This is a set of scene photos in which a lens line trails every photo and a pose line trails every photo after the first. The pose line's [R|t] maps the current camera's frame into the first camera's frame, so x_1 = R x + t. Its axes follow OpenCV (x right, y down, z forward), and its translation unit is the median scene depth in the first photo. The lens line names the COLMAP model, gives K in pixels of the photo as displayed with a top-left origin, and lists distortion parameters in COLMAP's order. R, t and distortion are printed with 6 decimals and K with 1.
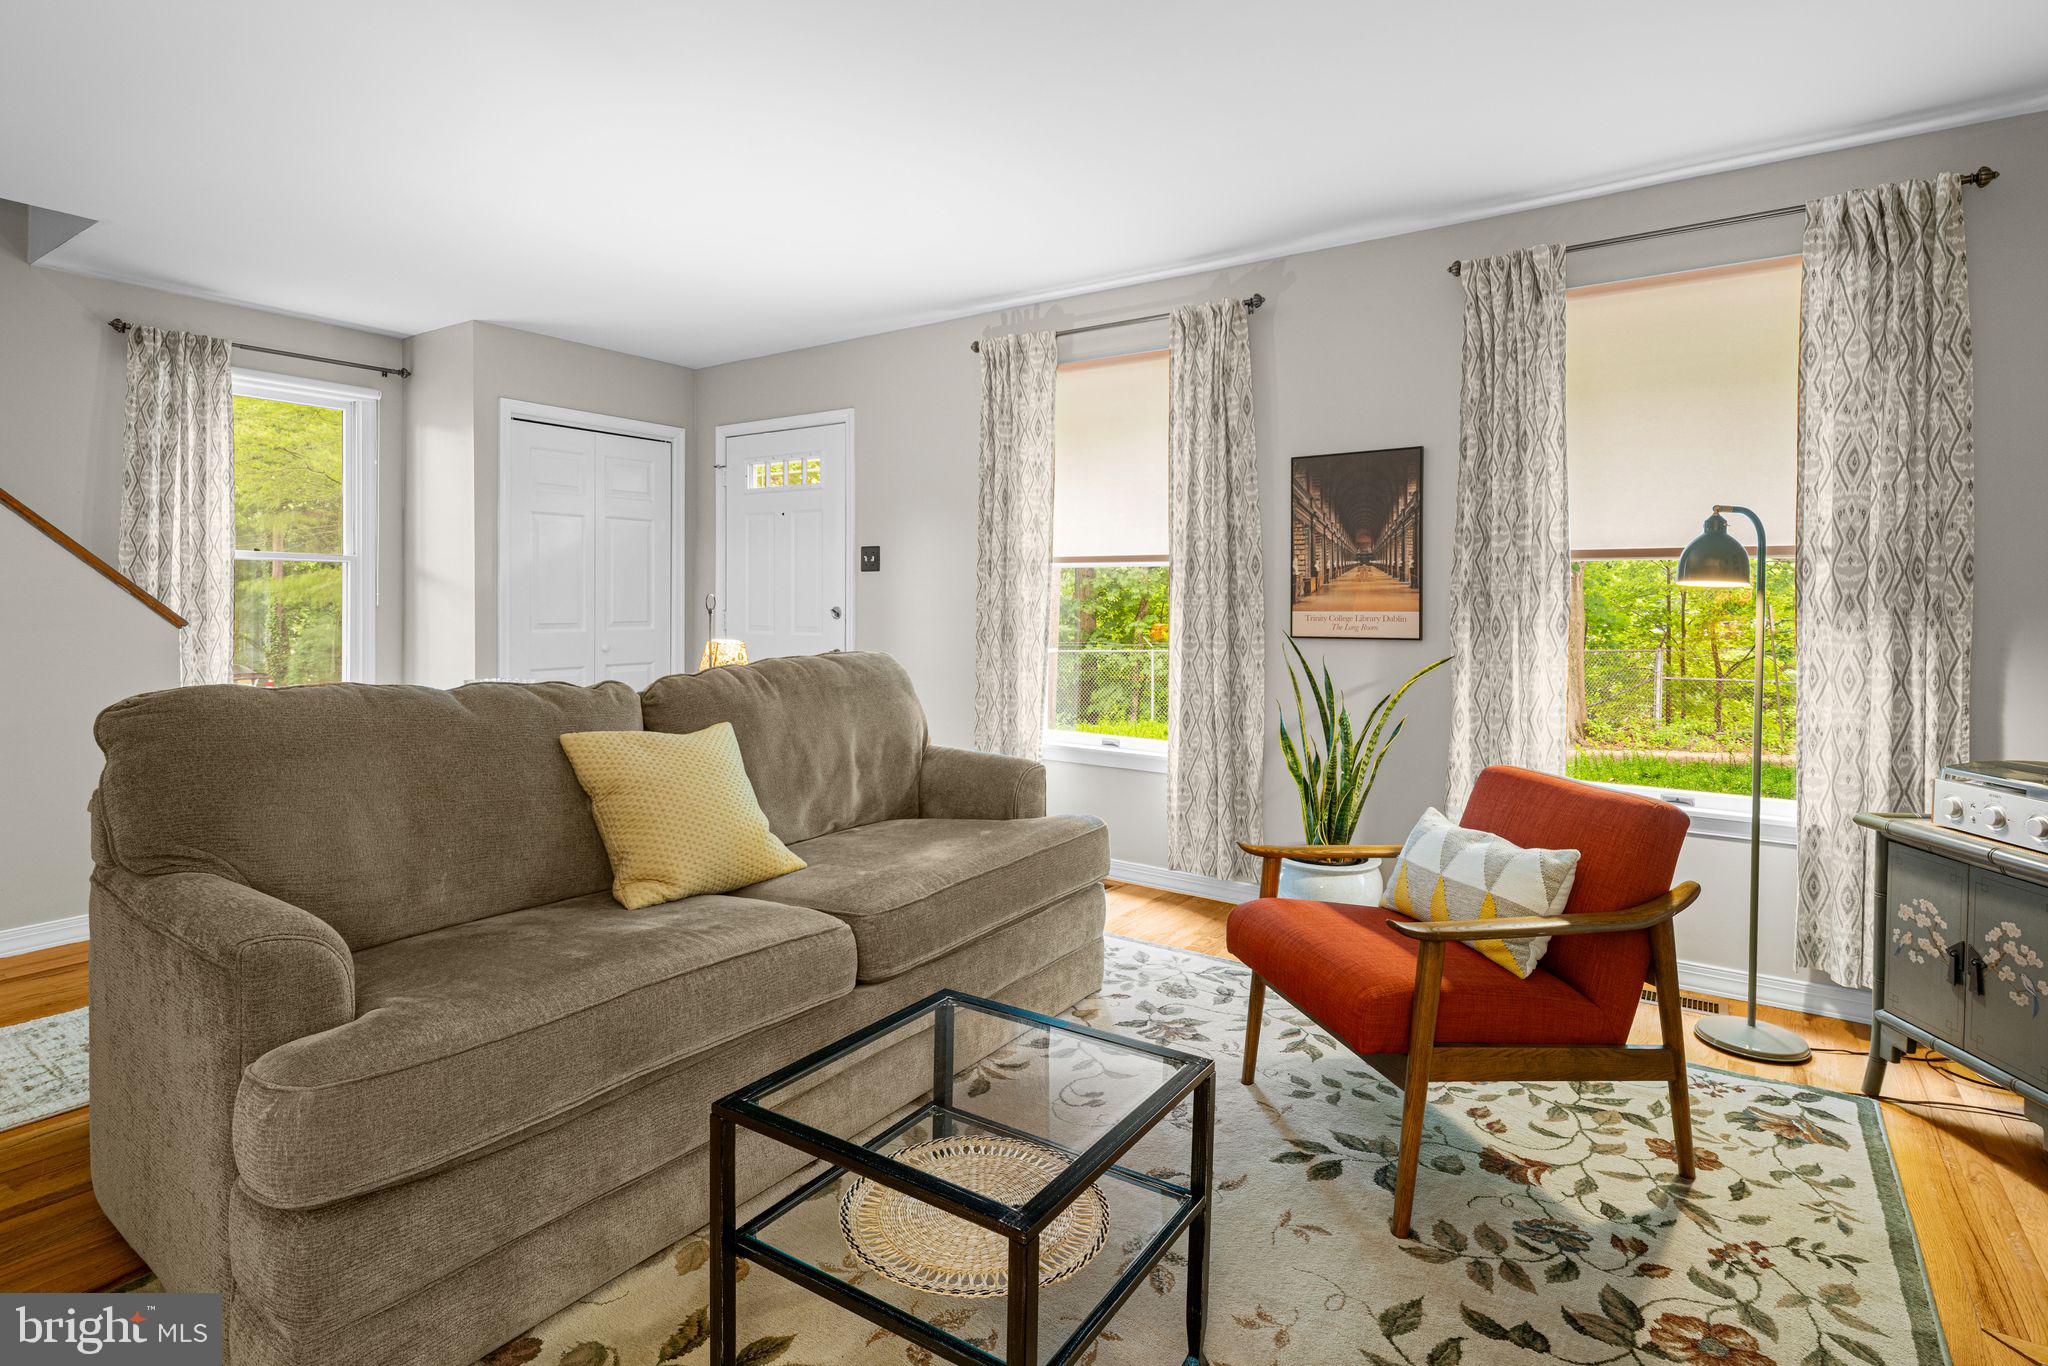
lens RADIAL K [[1012.5, 0, 1029.3], [0, 1012.5, 624.9], [0, 0, 1]] dist [0.000677, -0.000139]
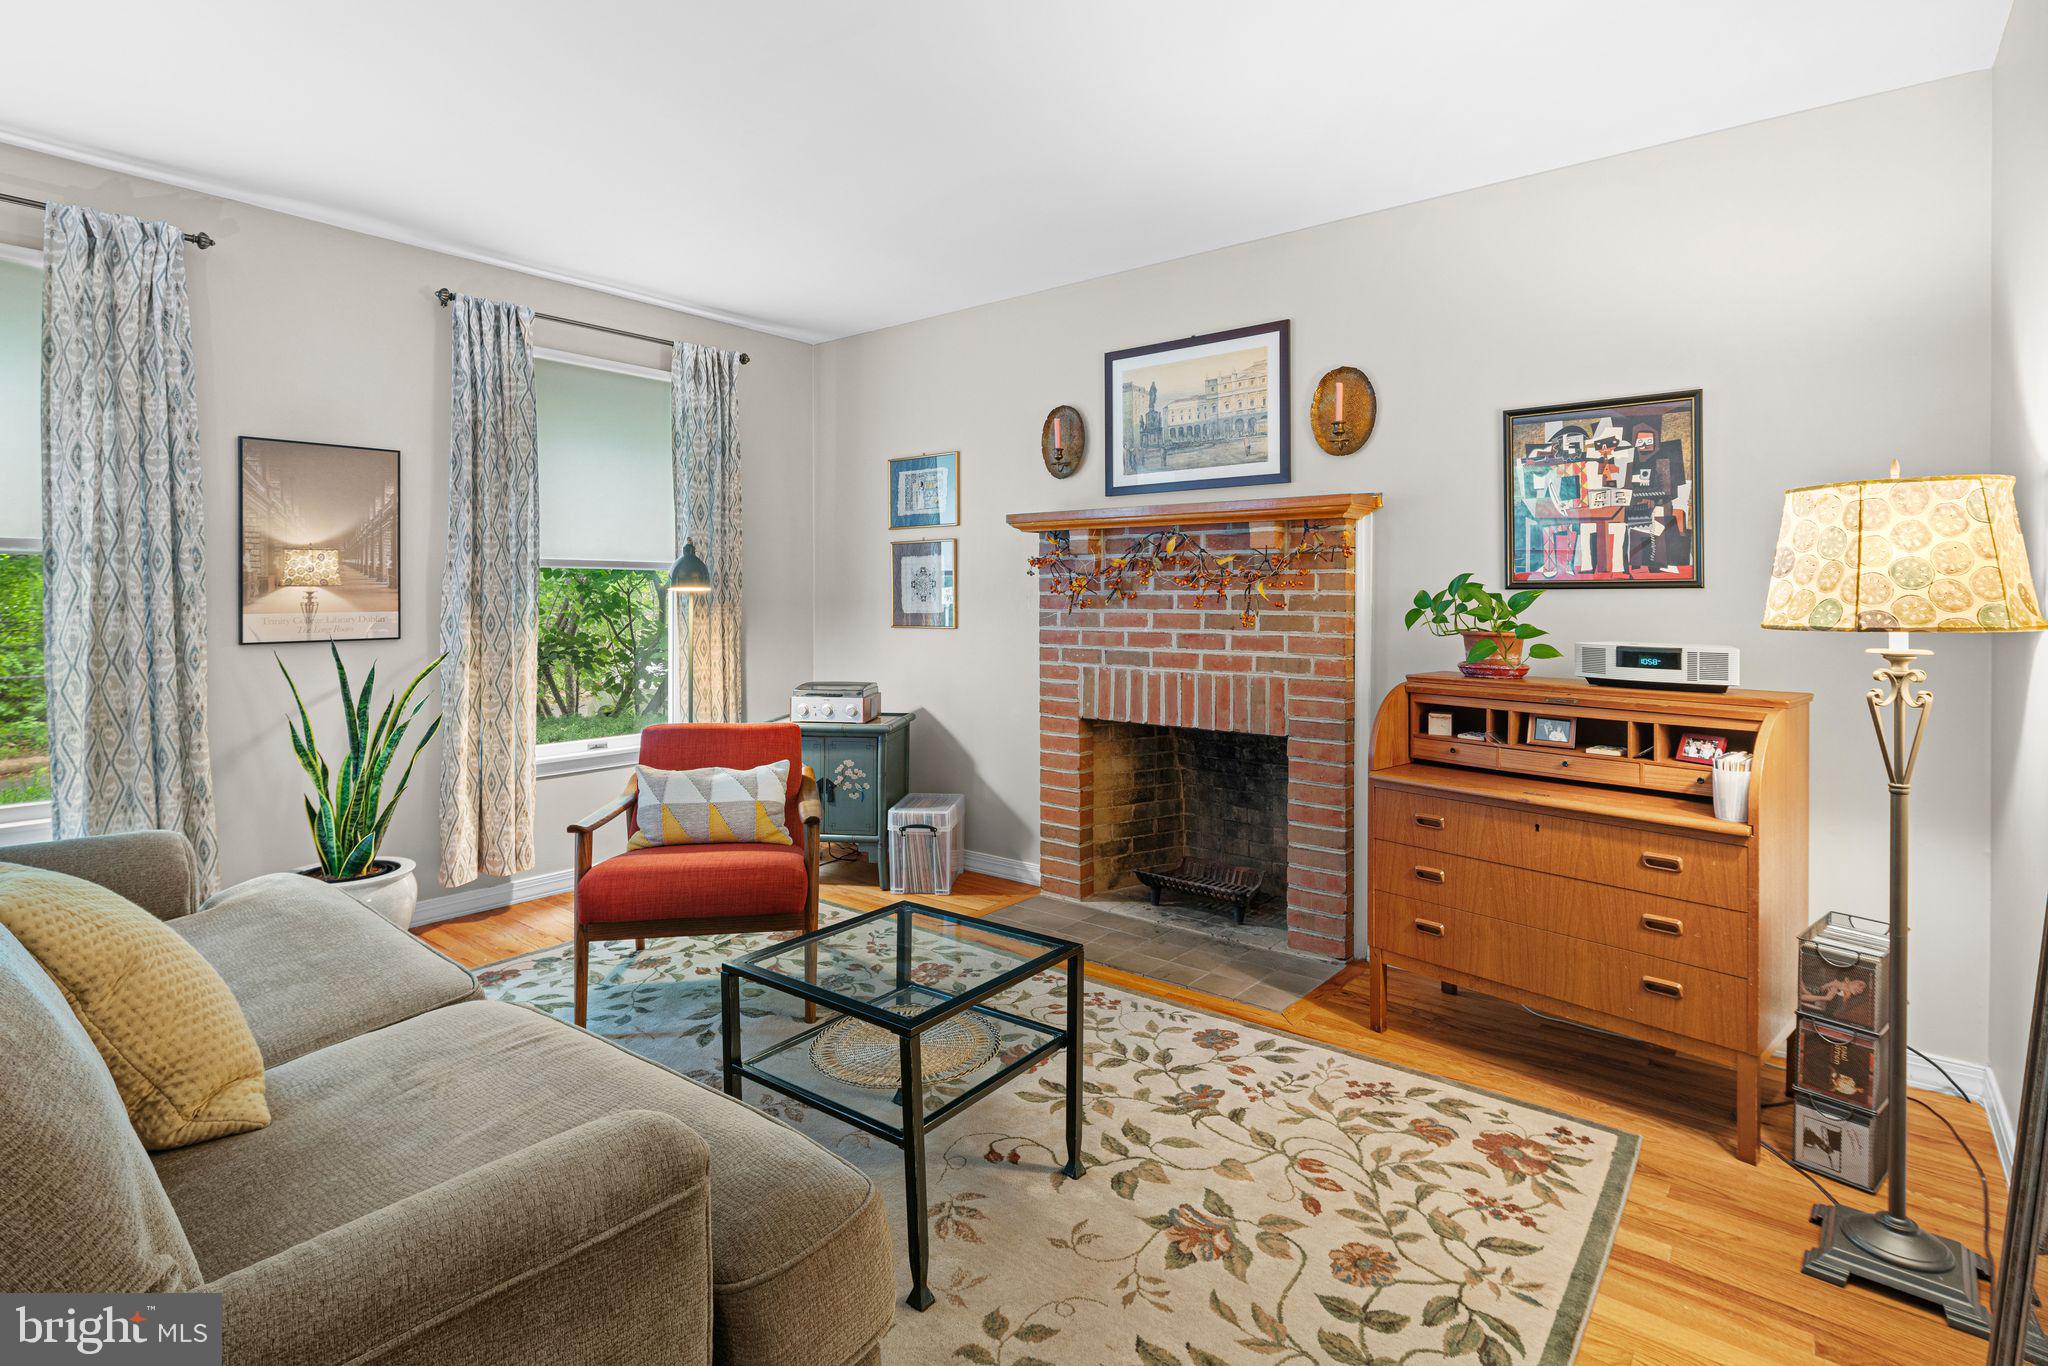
lens RADIAL K [[1012.5, 0, 1021.1], [0, 1012.5, 601.0], [0, 0, 1]] dist [0.004051, 0.000365]
pose [[0.072994, -0.015489, 0.997212, -0.659951], [0.018414, 0.999730, 0.014180, -0.029533], [-0.997162, 0.017327, 0.073260, 0.326104]]
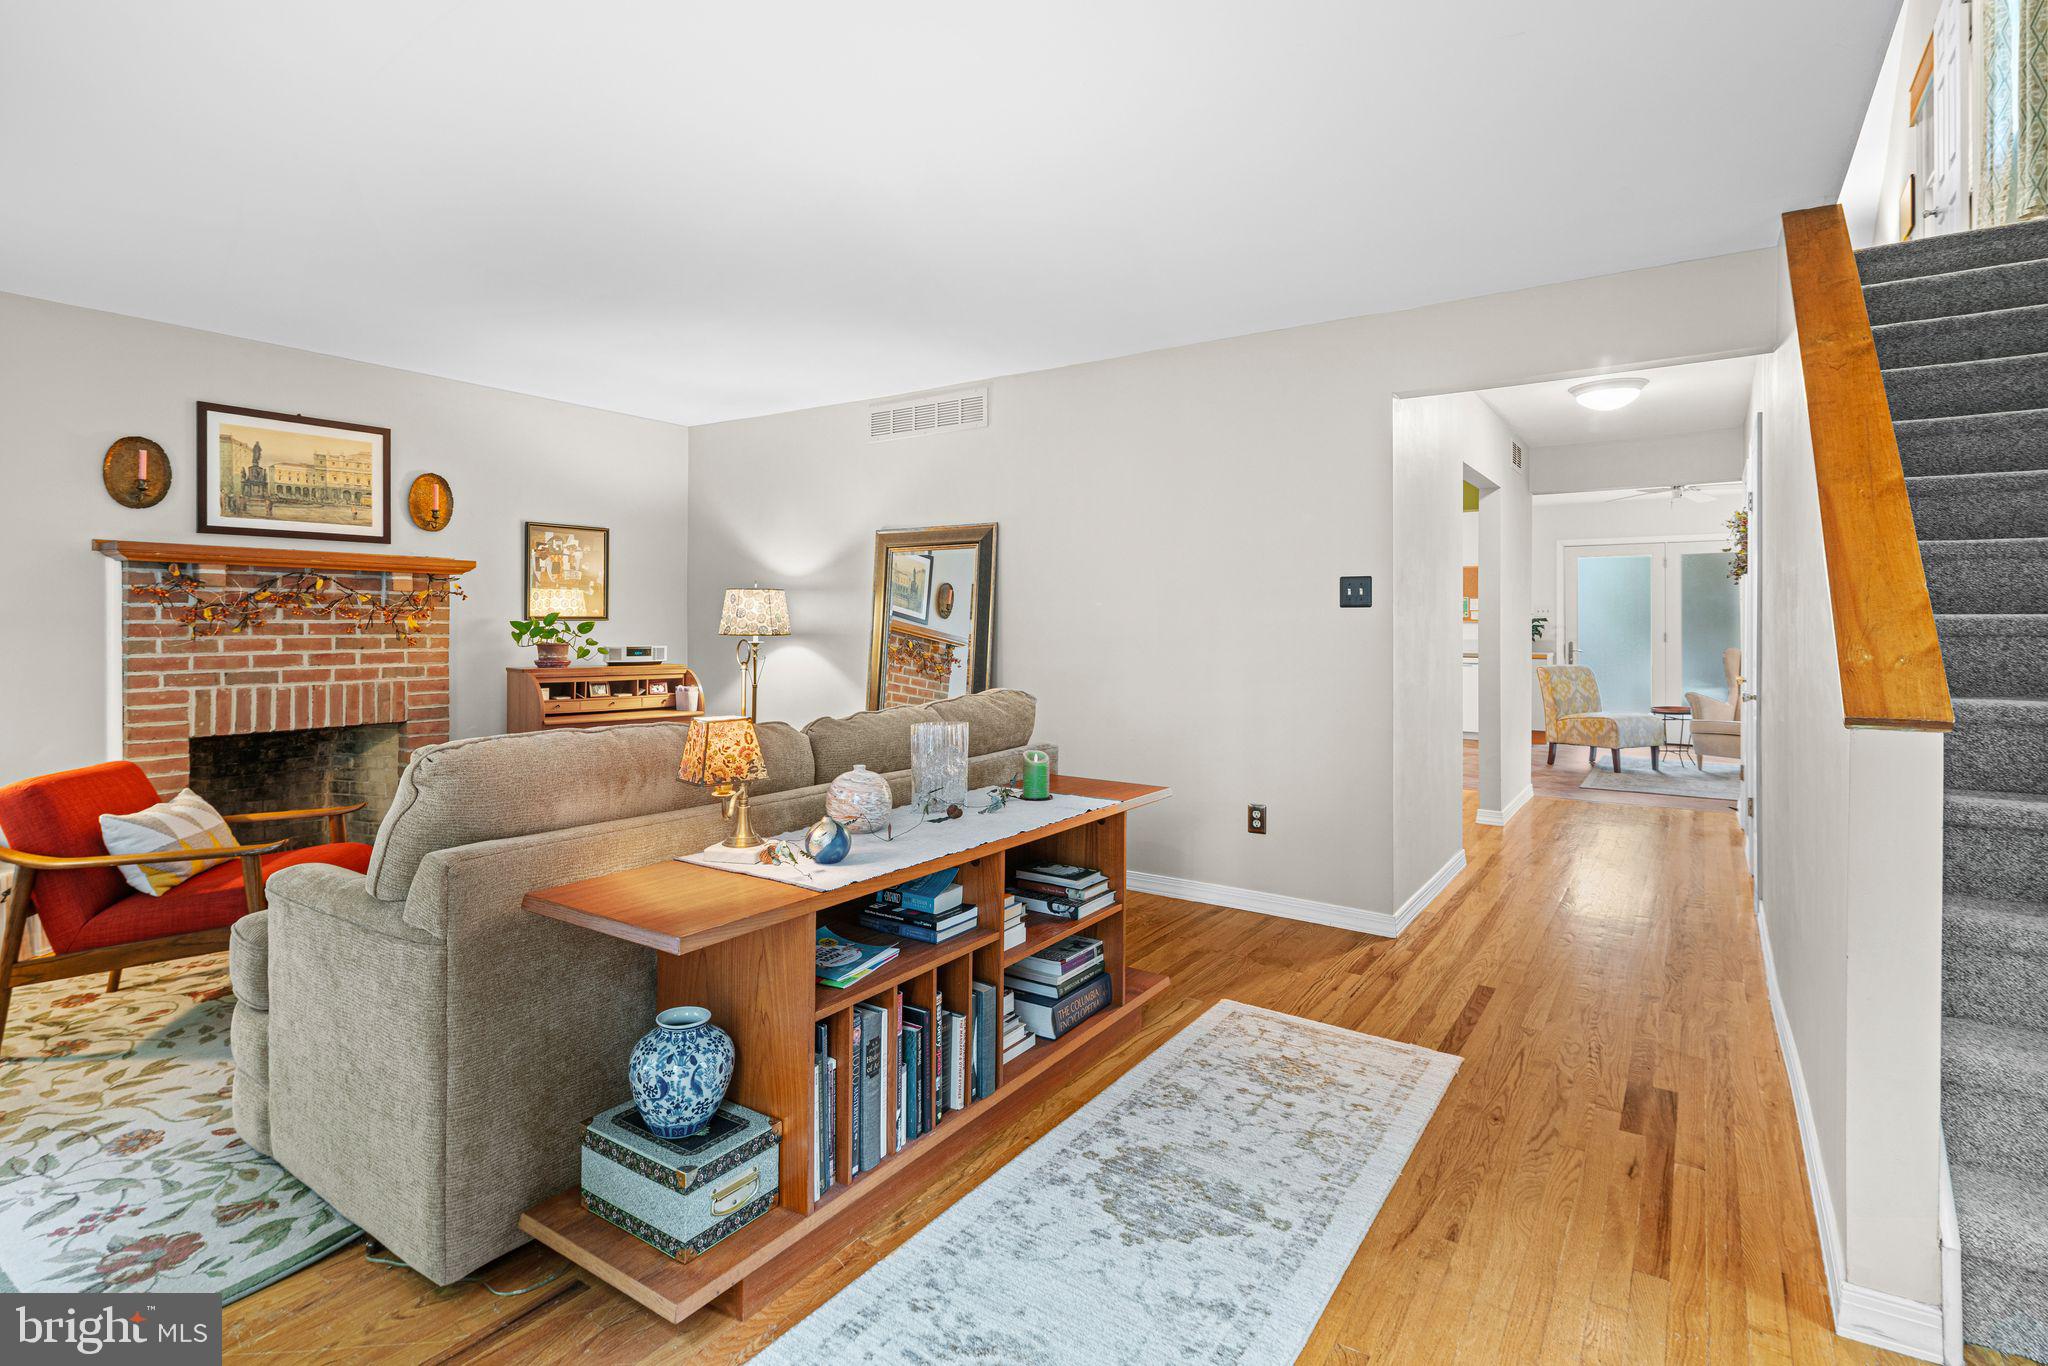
lens RADIAL K [[1012.5, 0, 1021.1], [0, 1012.5, 601.0], [0, 0, 1]] dist [0.004051, 0.000365]
pose [[-0.999856, -0.014484, -0.008862, -0.497253], [-0.014465, 0.999893, -0.002250, -0.060434], [0.008894, -0.002121, -0.999958, 1.701284]]
